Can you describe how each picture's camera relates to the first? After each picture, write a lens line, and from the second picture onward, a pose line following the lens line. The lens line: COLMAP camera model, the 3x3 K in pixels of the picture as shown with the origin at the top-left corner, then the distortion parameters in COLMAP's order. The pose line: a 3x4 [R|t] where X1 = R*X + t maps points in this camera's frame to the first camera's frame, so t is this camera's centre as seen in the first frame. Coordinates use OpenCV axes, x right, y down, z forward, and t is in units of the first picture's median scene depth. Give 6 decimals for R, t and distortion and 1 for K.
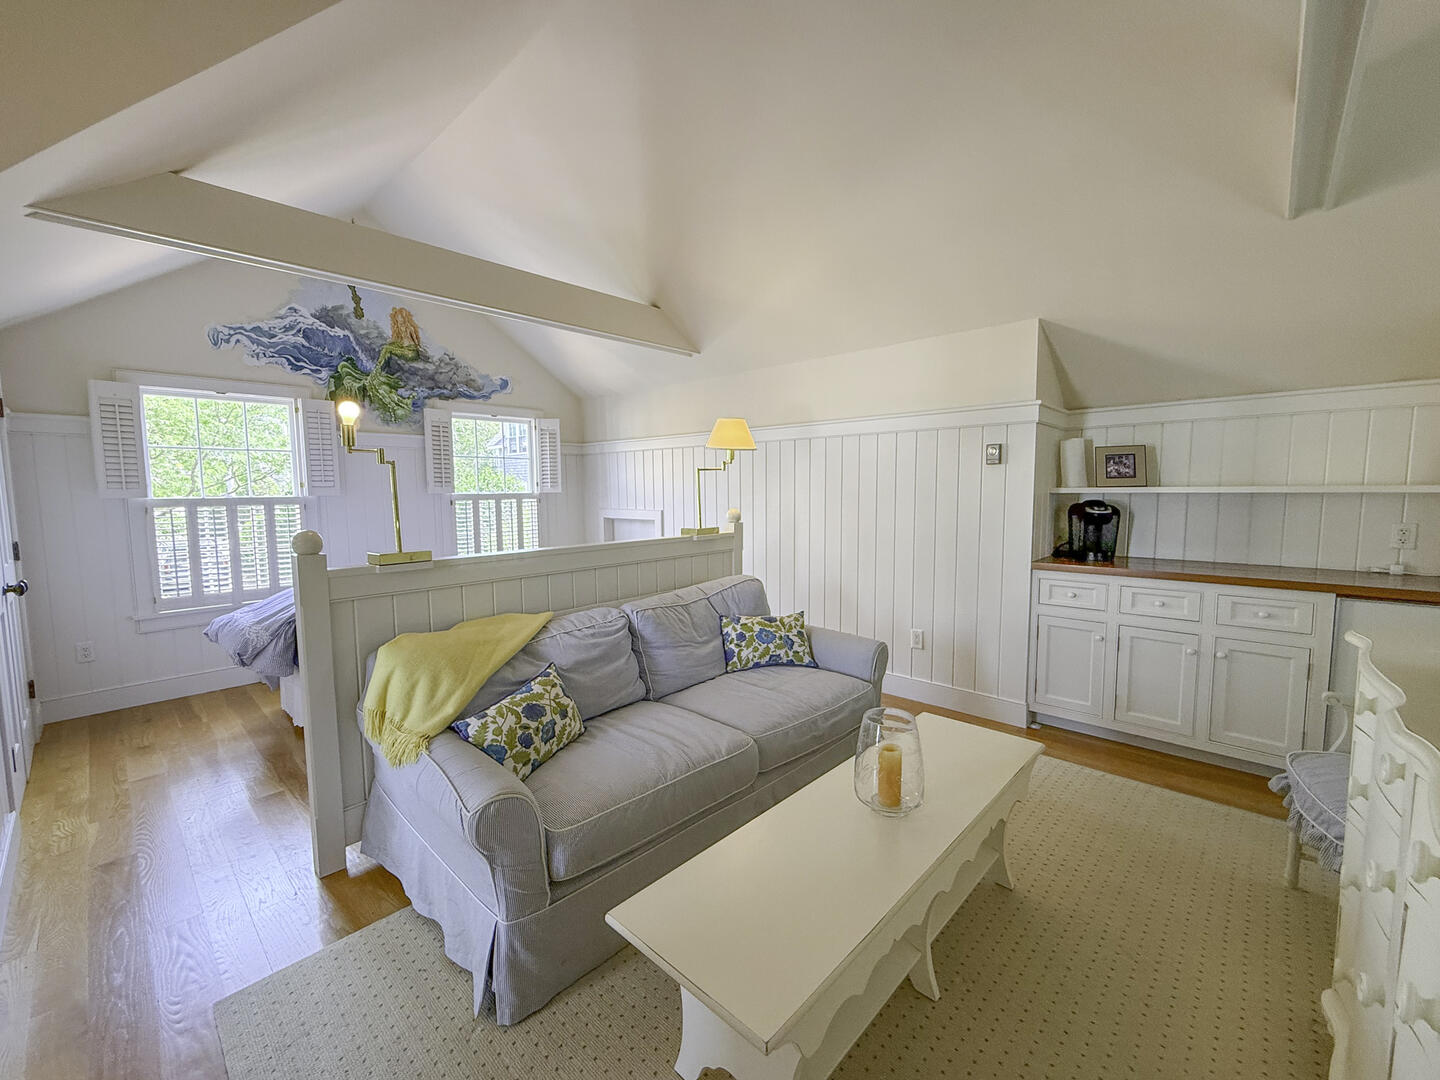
lens RADIAL K [[595.8, 0, 715.0], [0, 595.8, 535.8], [0, 0, 1]] dist [0.002146, 0.000060]
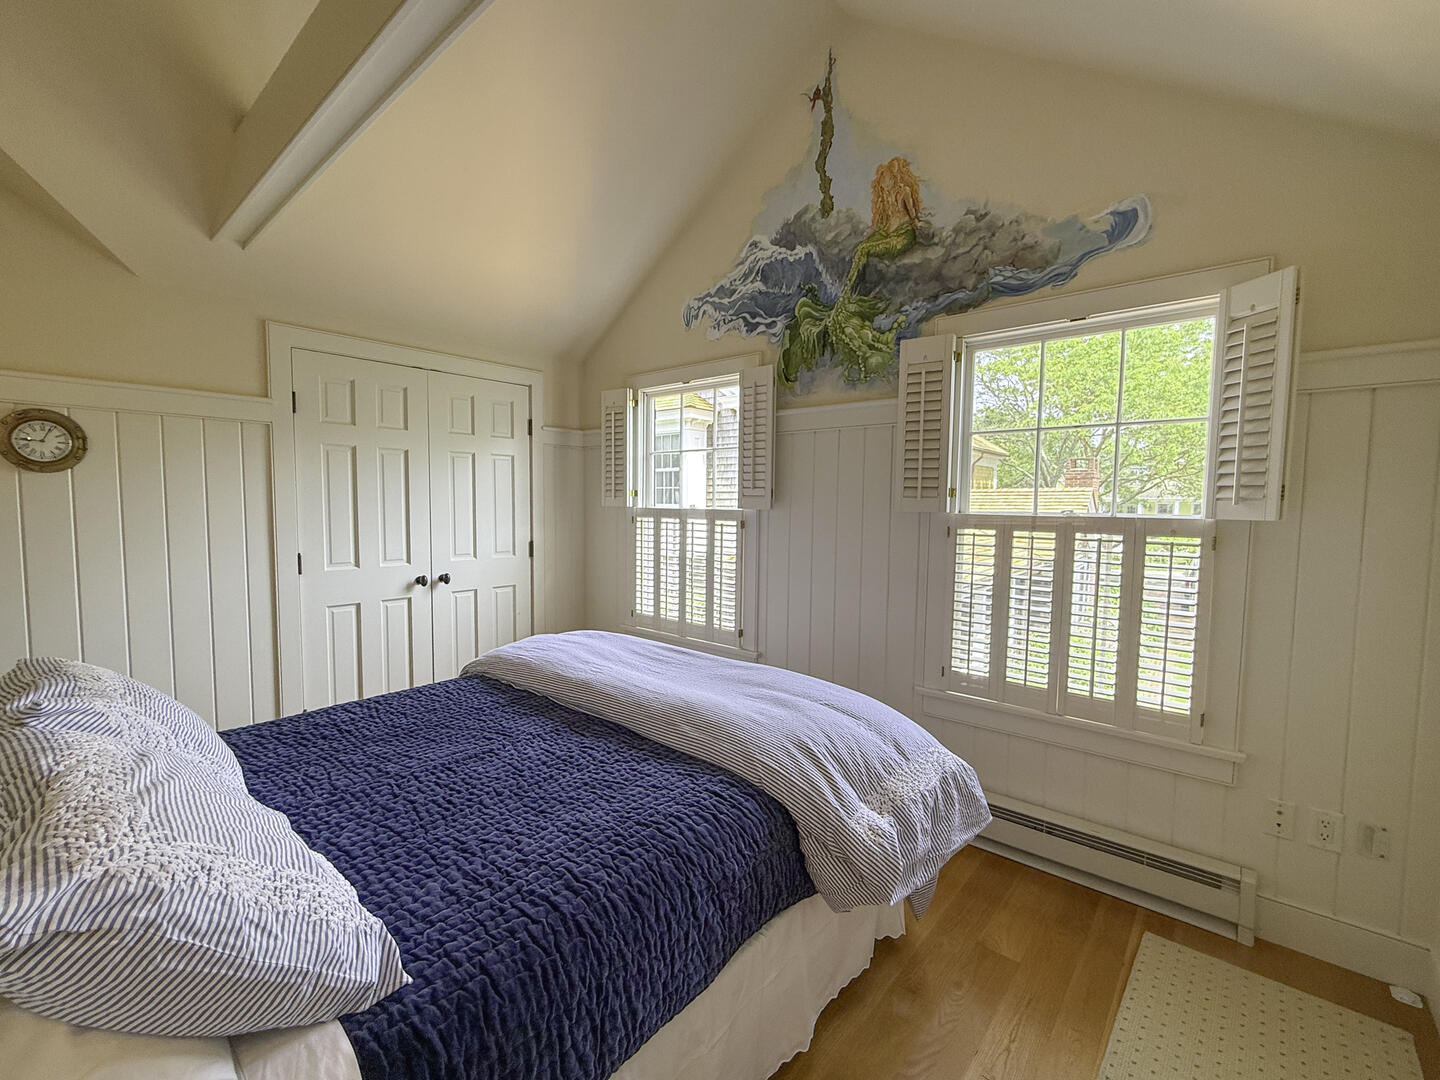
lens RADIAL K [[595.8, 0, 725.4], [0, 595.8, 538.0], [0, 0, 1]] dist [0.002146, 0.000060]
pose [[0.064843, 0.073178, -0.995209, 0.015449], [-0.094043, 0.993317, 0.066912, -0.071539], [0.993454, 0.089253, 0.071291, 0.858877]]
